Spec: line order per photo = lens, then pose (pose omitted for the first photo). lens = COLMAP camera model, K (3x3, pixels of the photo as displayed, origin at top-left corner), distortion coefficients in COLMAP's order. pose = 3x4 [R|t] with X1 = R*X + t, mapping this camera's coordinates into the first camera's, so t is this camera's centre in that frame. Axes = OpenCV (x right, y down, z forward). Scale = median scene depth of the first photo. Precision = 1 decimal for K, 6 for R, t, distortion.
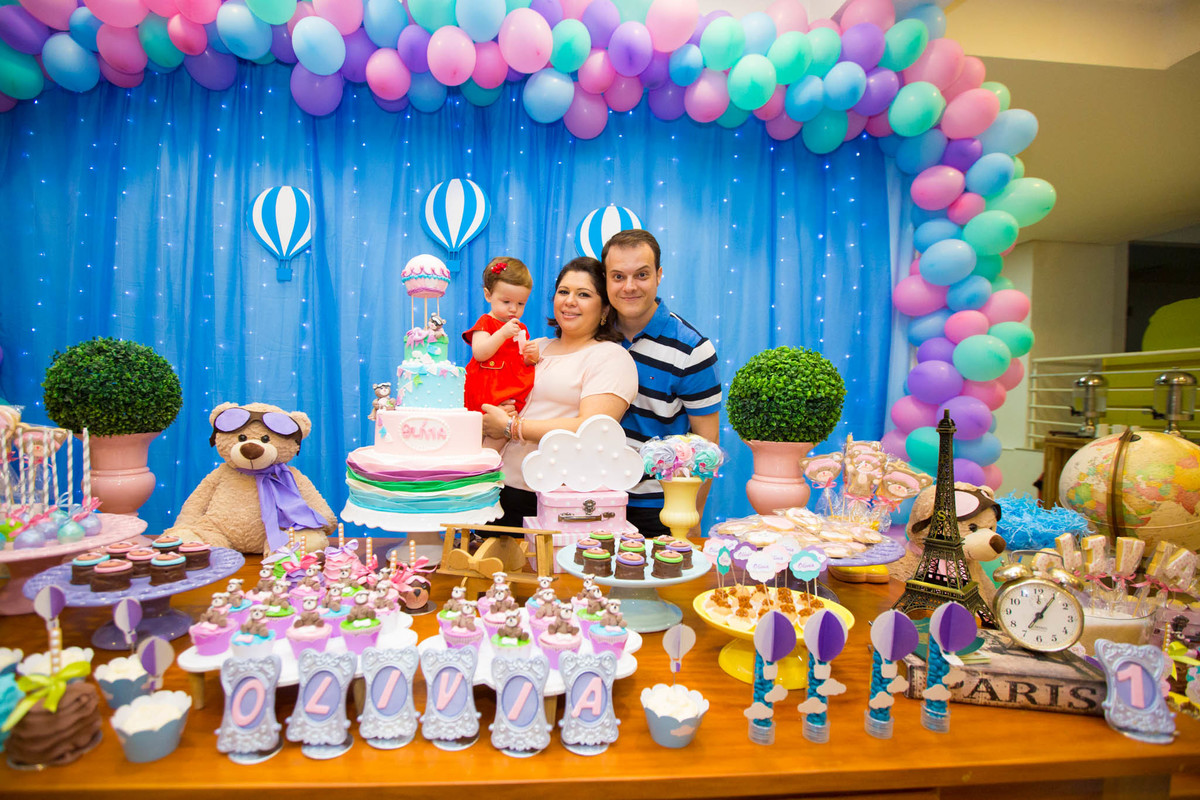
lens RADIAL K [[605.9, 0, 529.5], [0, 605.9, 424.5], [0, 0, 1]] dist [-0.022232, 0.007129]
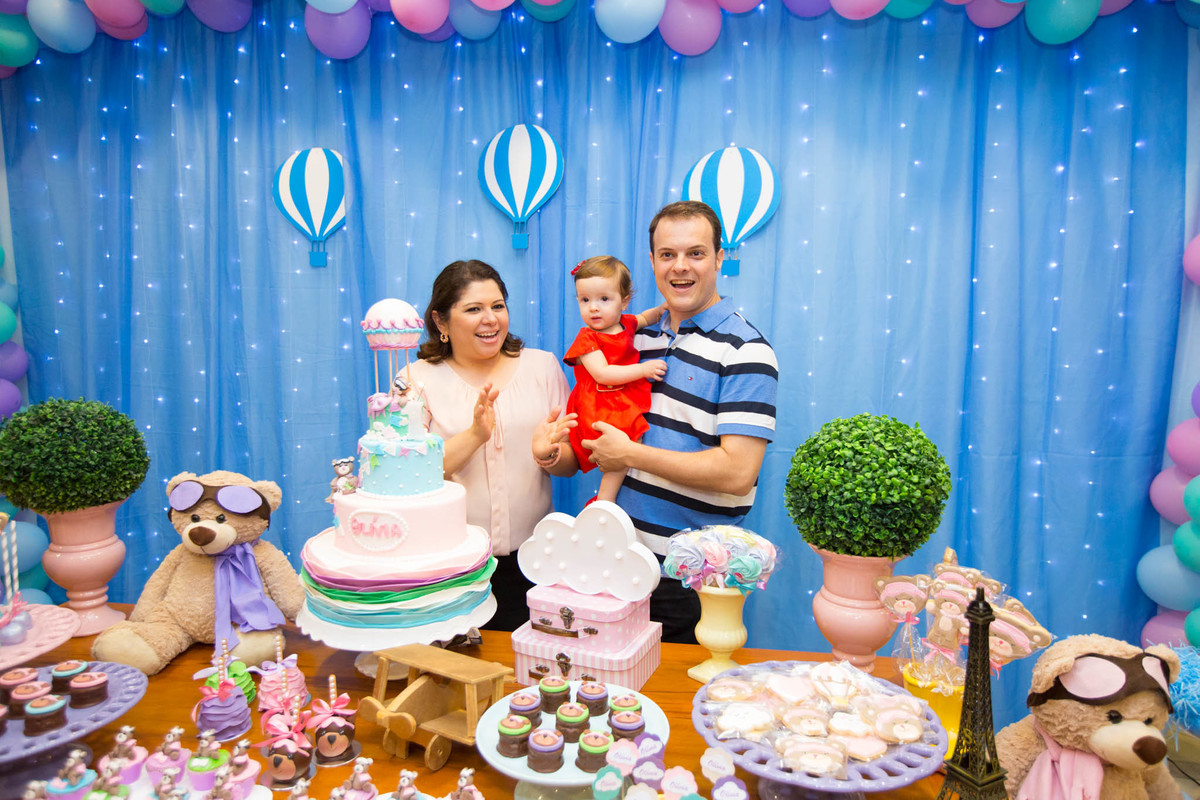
lens RADIAL K [[815.4, 0, 584.7], [0, 815.4, 402.3], [0, 0, 1]] dist [0.014328, 0.029139]
pose [[0.973282, 0.011711, -0.229314, 0.223647], [0.004642, 0.997491, 0.070644, -0.147936], [0.229566, -0.069821, 0.970786, -0.005438]]
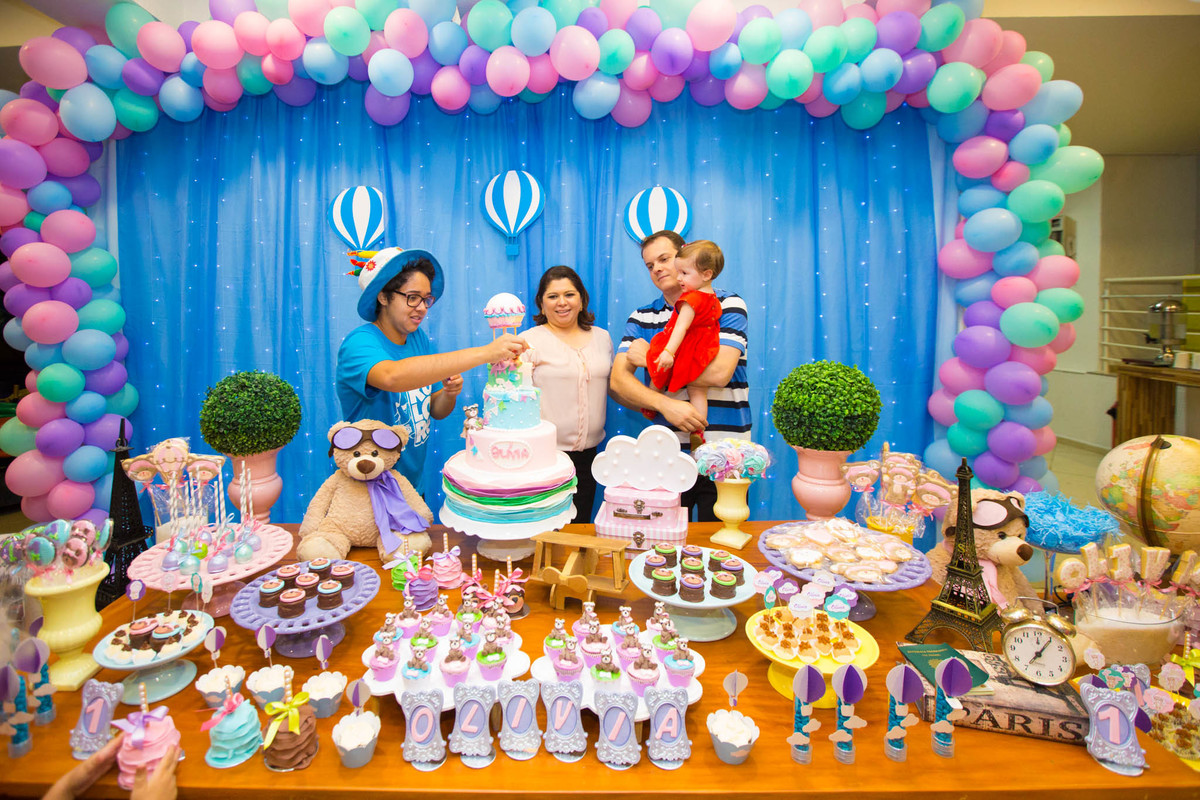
lens RADIAL K [[620.1, 0, 511.7], [0, 620.1, 322.4], [0, 0, 1]] dist [-0.020963, 0.007191]
pose [[0.995245, -0.030845, -0.092390, -0.031285], [0.031163, 0.999512, 0.002006, -0.153286], [0.092283, -0.004875, 0.995721, -0.132158]]
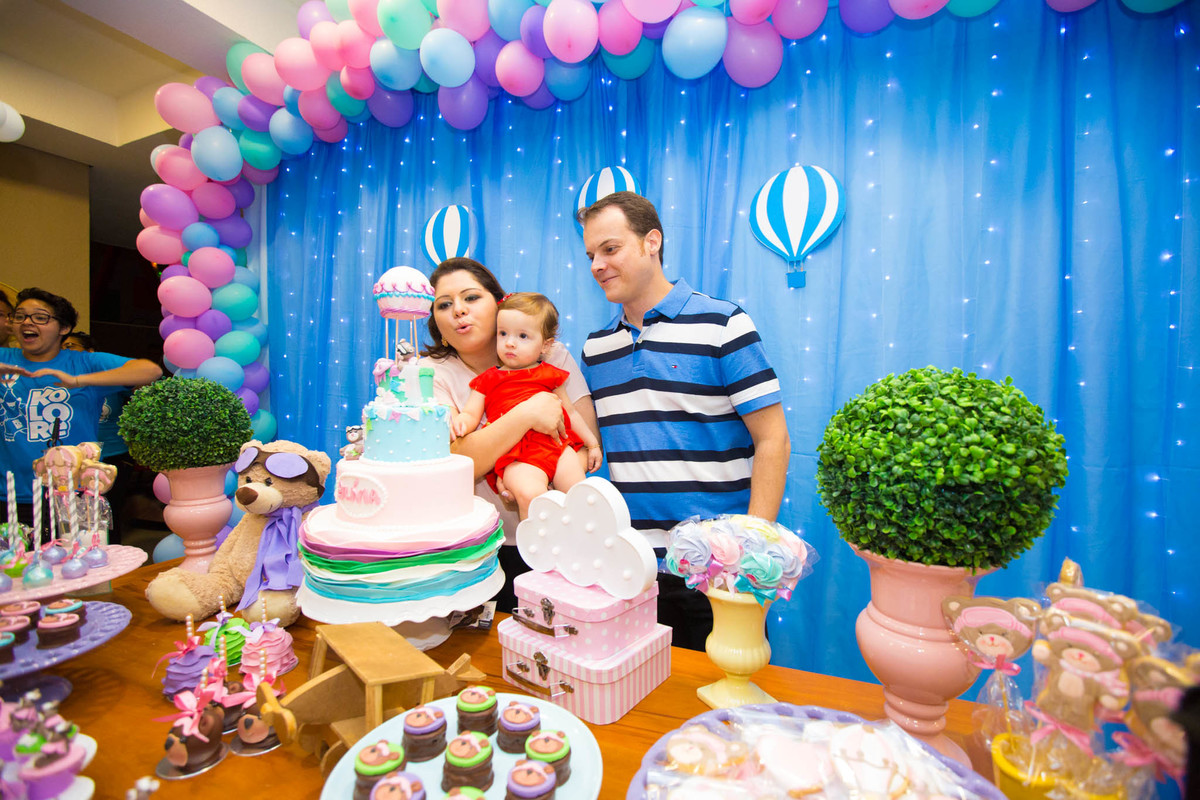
lens RADIAL K [[556.8, 0, 592.8], [0, 556.8, 403.9], [0, 0, 1]] dist [-0.022625, 0.005299]
pose [[0.888423, 0.005532, -0.458993, 0.267150], [-0.009755, 0.999929, -0.006831, -0.063801], [0.458923, 0.010547, 0.888414, 0.310470]]
